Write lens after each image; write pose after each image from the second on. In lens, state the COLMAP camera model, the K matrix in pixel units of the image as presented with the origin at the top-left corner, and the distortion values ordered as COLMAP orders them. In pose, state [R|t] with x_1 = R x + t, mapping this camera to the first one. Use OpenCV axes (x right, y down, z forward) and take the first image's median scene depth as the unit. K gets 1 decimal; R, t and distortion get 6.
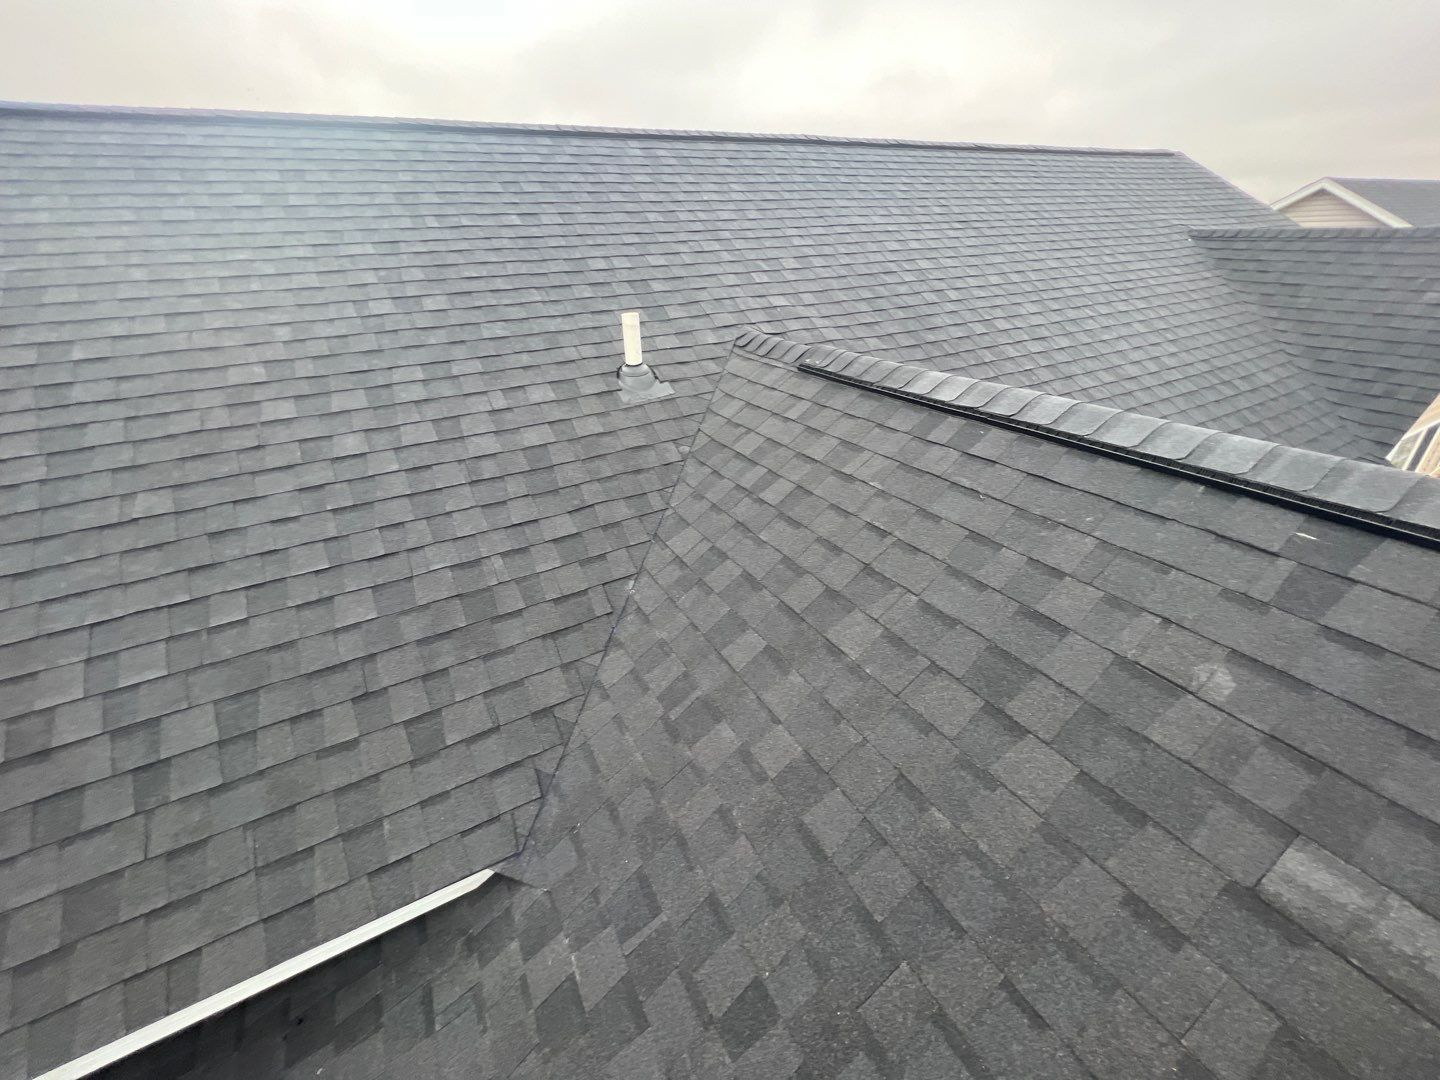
lens RADIAL K [[583.8, 0, 720.0], [0, 583.8, 536.2], [0, 0, 1]] dist [-0.003161, -0.000211]
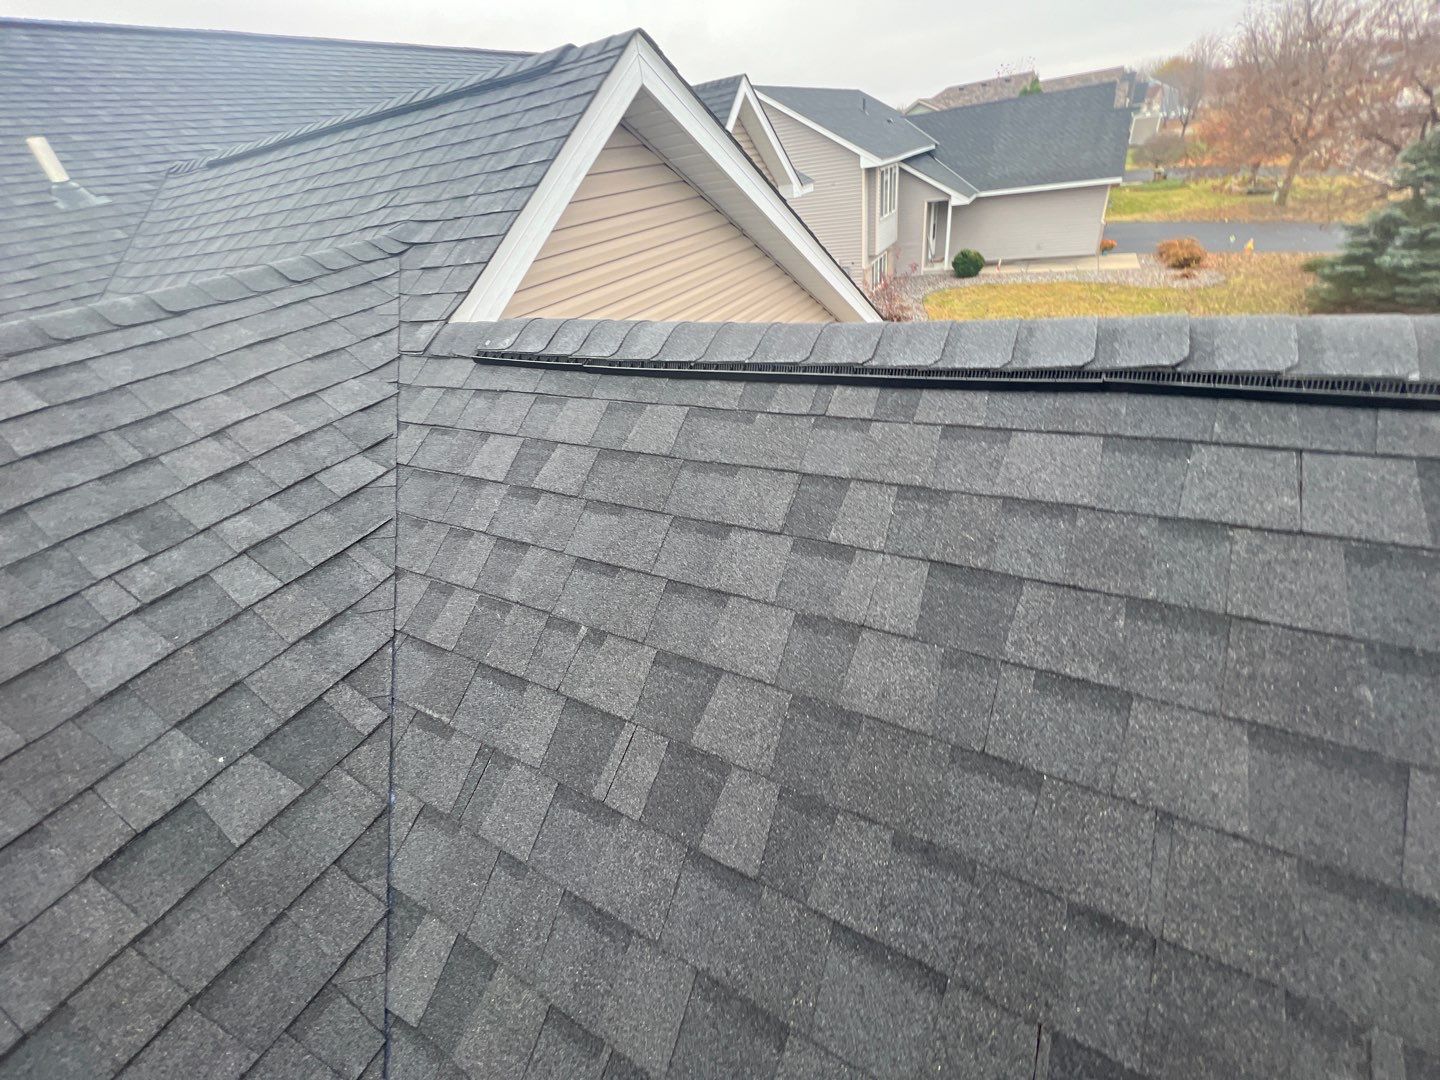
lens RADIAL K [[583.8, 0, 720.0], [0, 583.8, 536.2], [0, 0, 1]] dist [-0.003161, -0.000211]
pose [[0.841731, -0.351820, 0.409527, 0.199732], [0.328748, 0.935685, 0.128135, 0.543675], [-0.428269, 0.026776, 0.903254, -0.546036]]
